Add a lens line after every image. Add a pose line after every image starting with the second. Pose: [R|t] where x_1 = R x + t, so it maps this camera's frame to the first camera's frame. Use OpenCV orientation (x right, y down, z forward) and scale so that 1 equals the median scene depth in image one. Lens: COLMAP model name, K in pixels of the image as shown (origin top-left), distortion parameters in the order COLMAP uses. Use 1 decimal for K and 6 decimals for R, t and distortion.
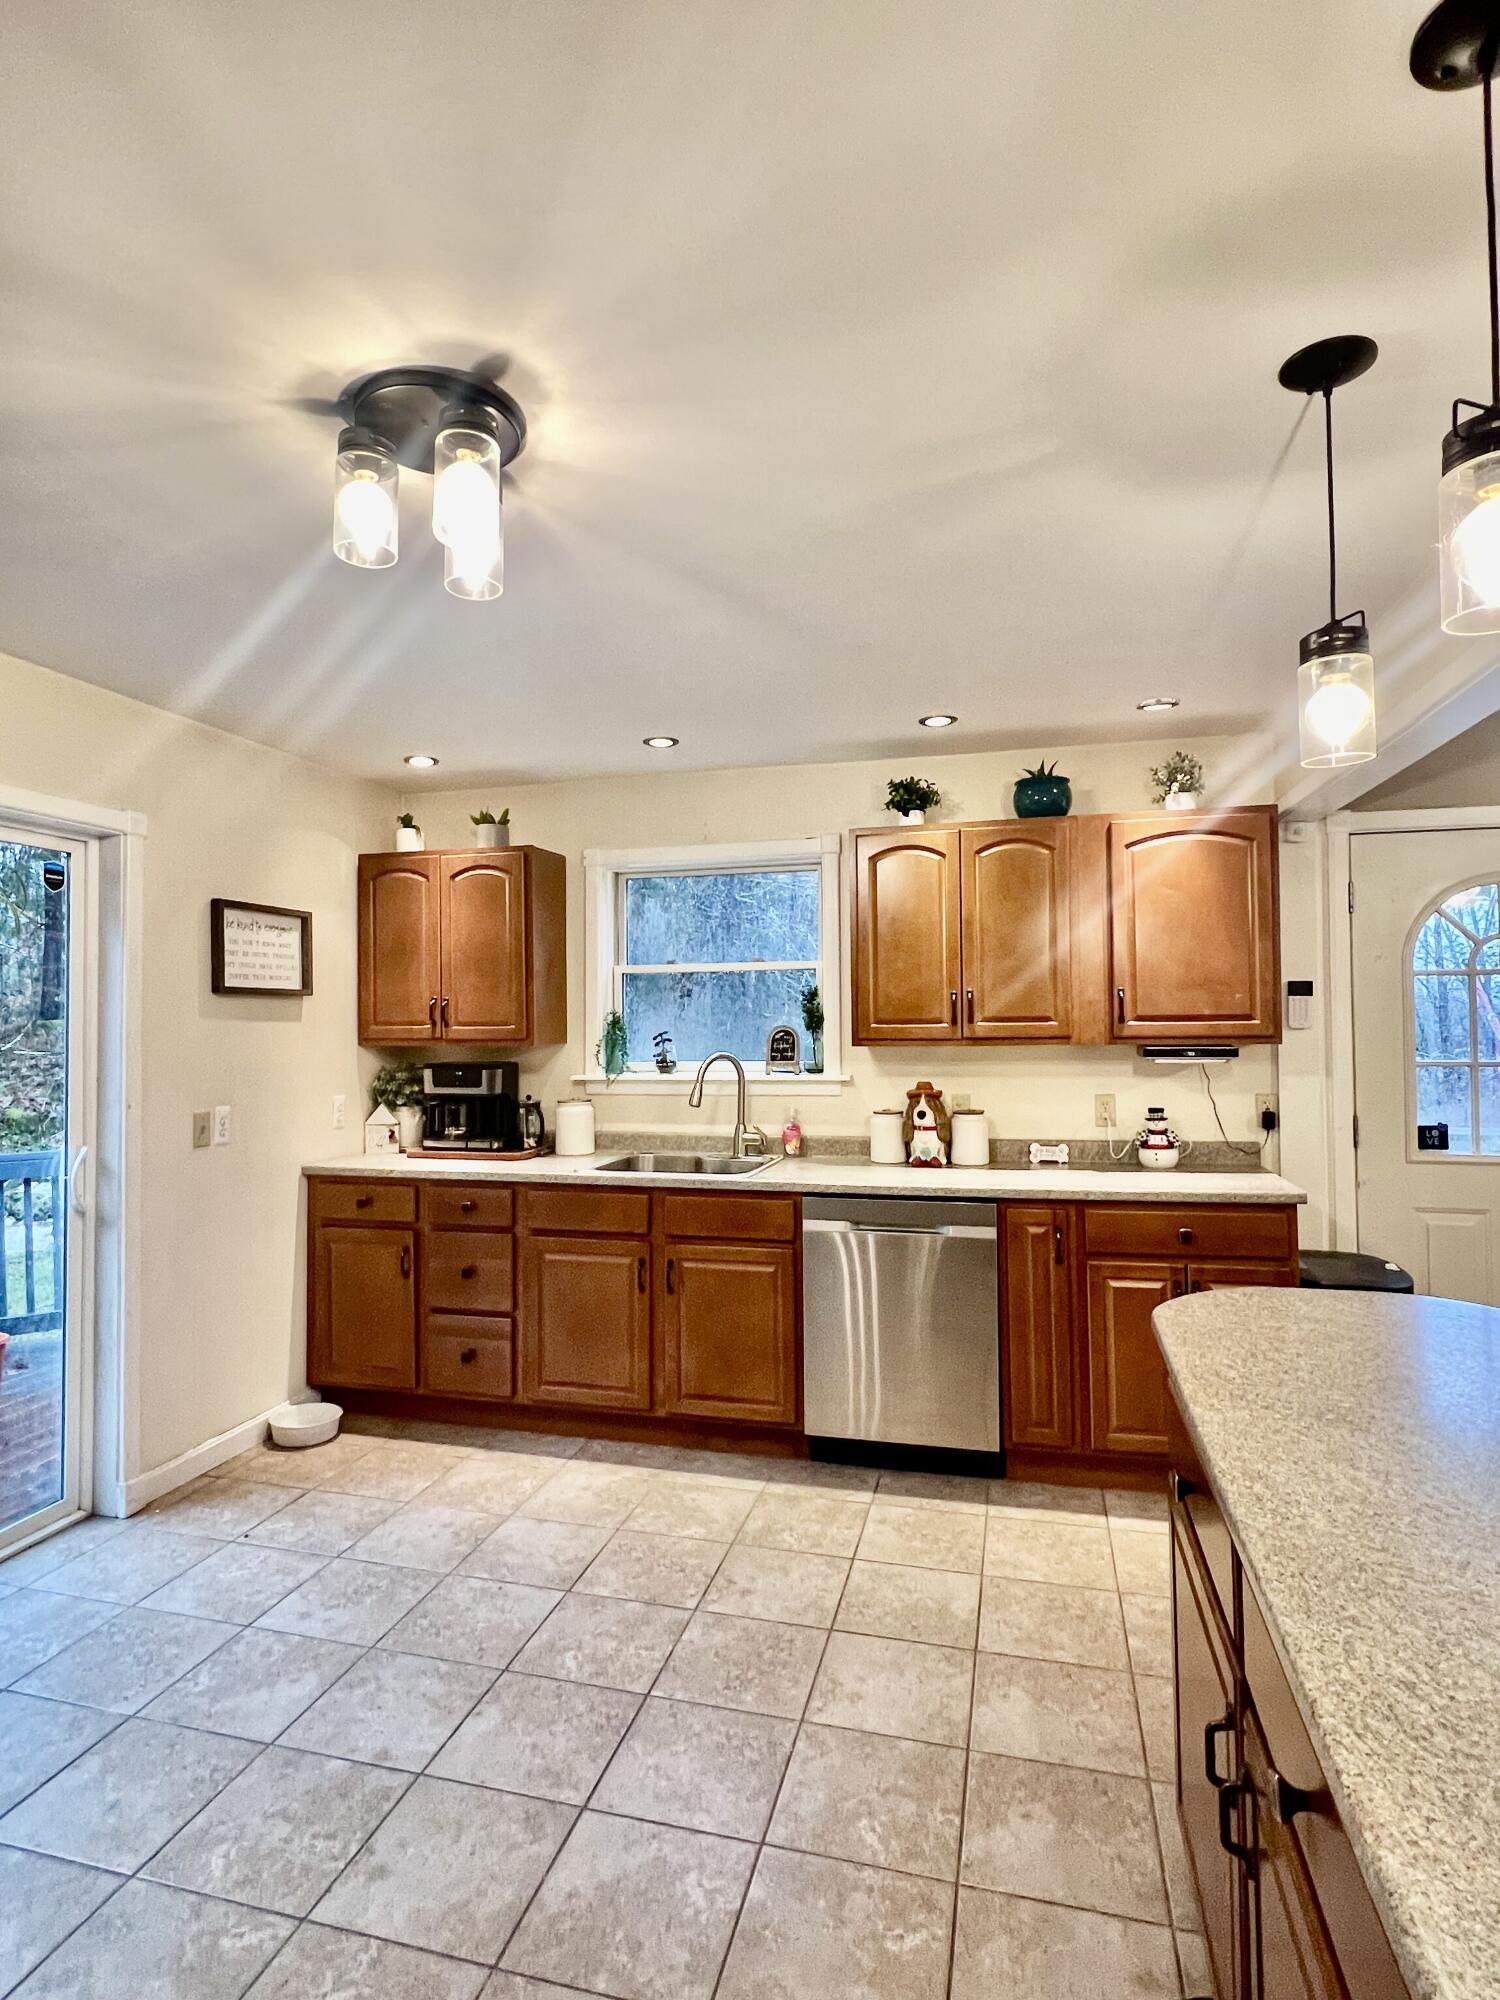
lens RADIAL K [[1051.1, 0, 749.6], [0, 1051.1, 995.4], [0, 0, 1]] dist [0.000906, 0.000161]
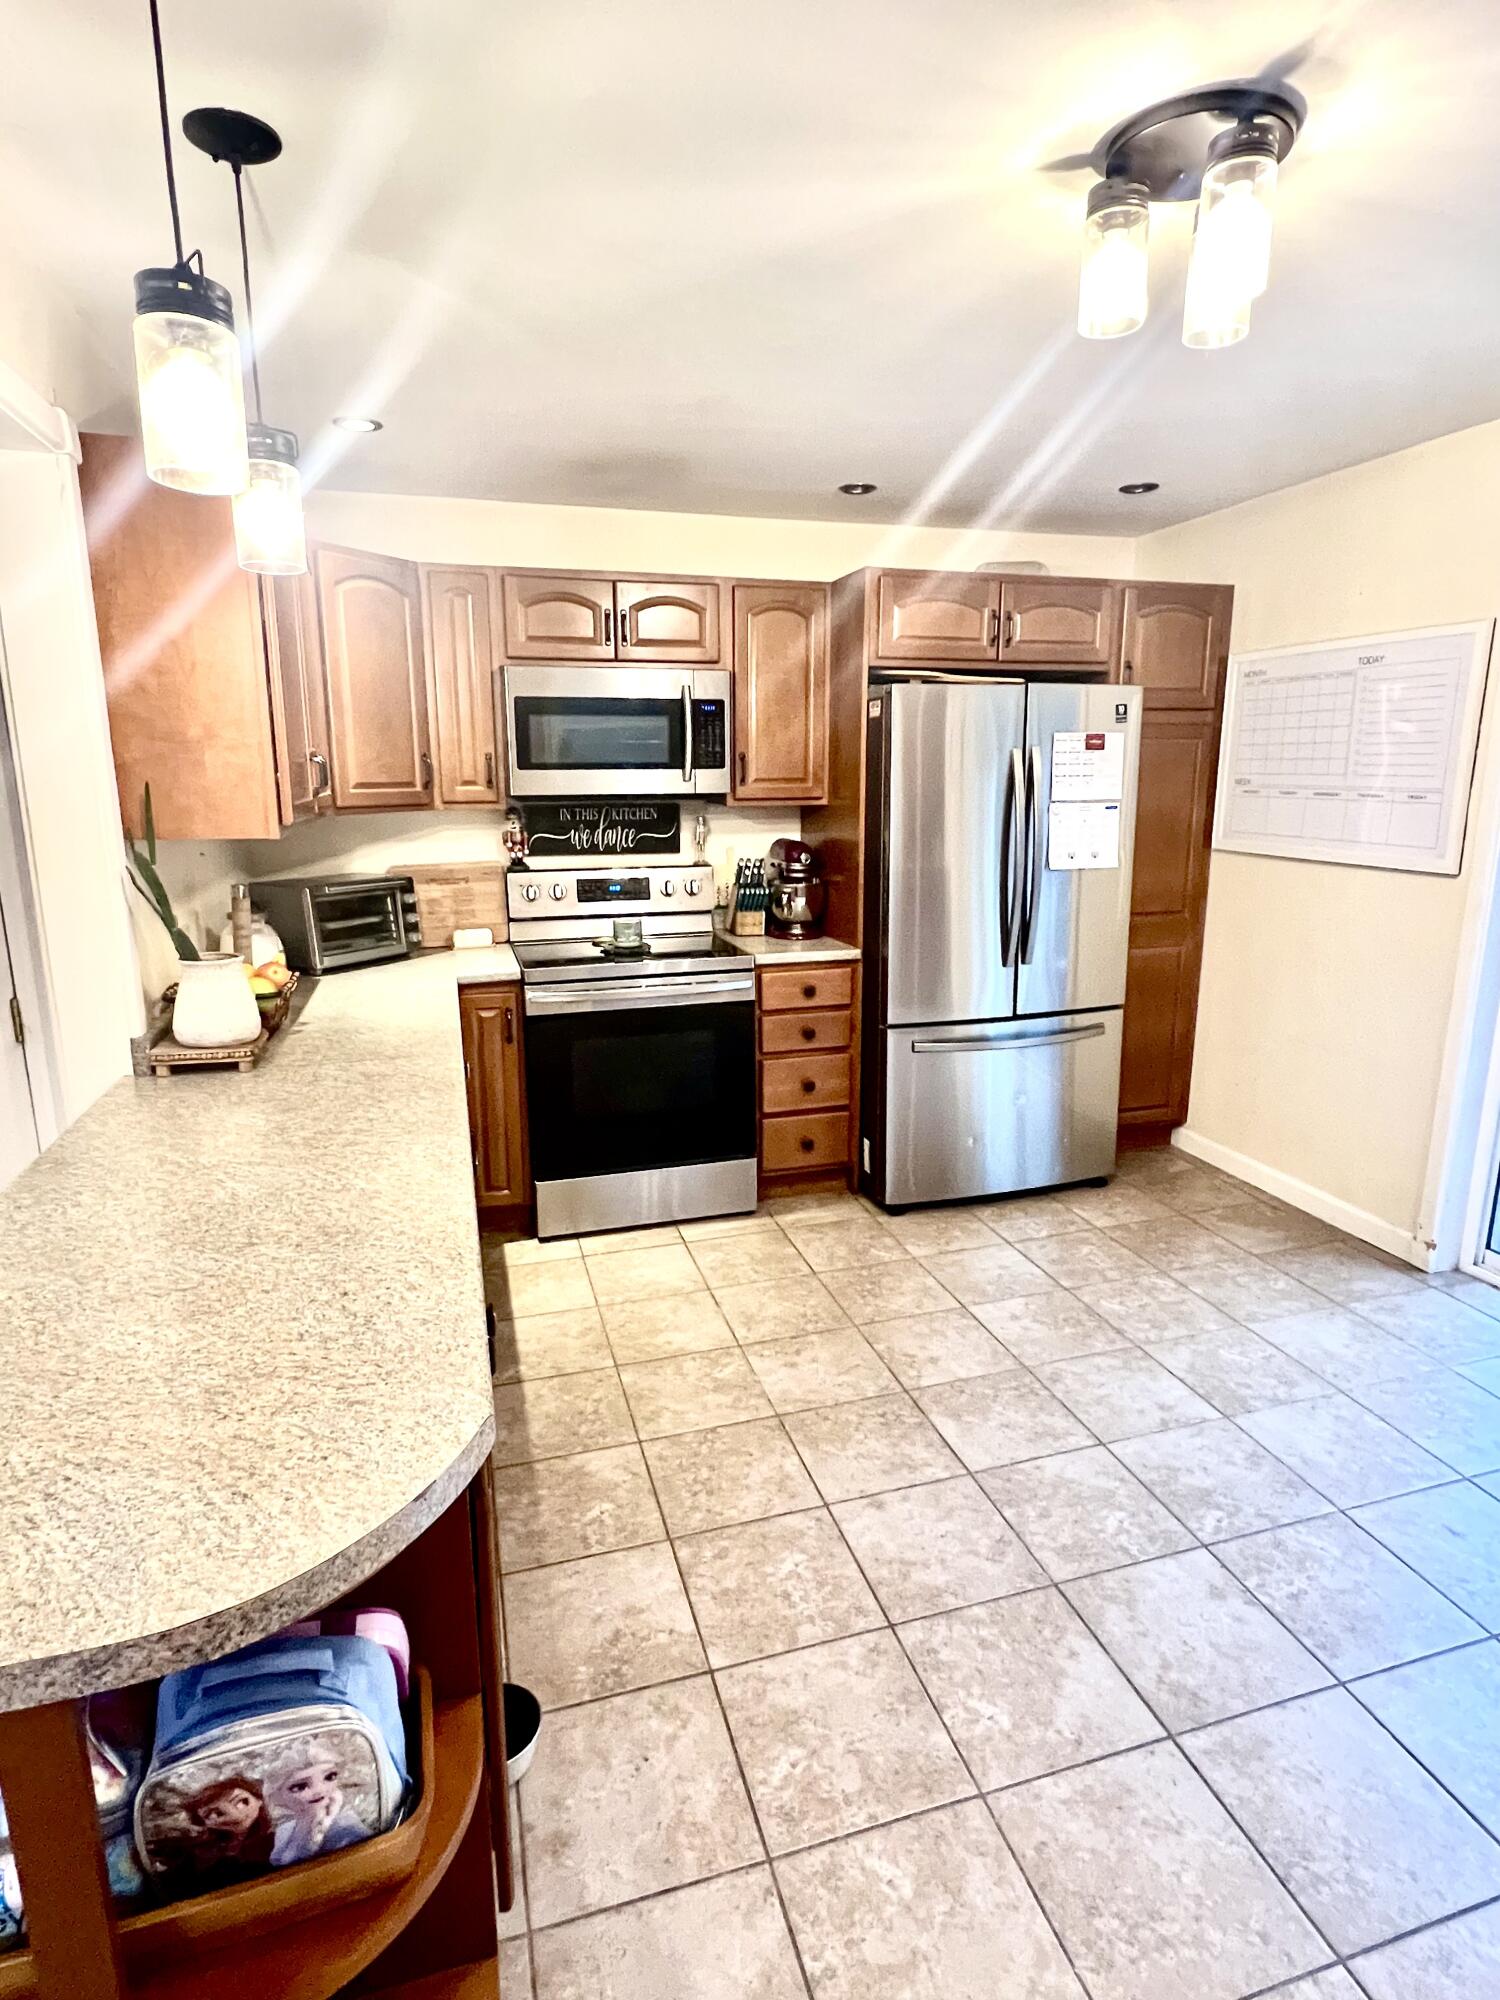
lens RADIAL K [[1051.1, 0, 753.1], [0, 1051.1, 994.8], [0, 0, 1]] dist [0.000906, 0.000161]
pose [[-0.853755, 0.119888, -0.506684, 0.567945], [0.025370, 0.981553, 0.189499, -0.006212], [0.520056, 0.148931, -0.841048, 1.638841]]
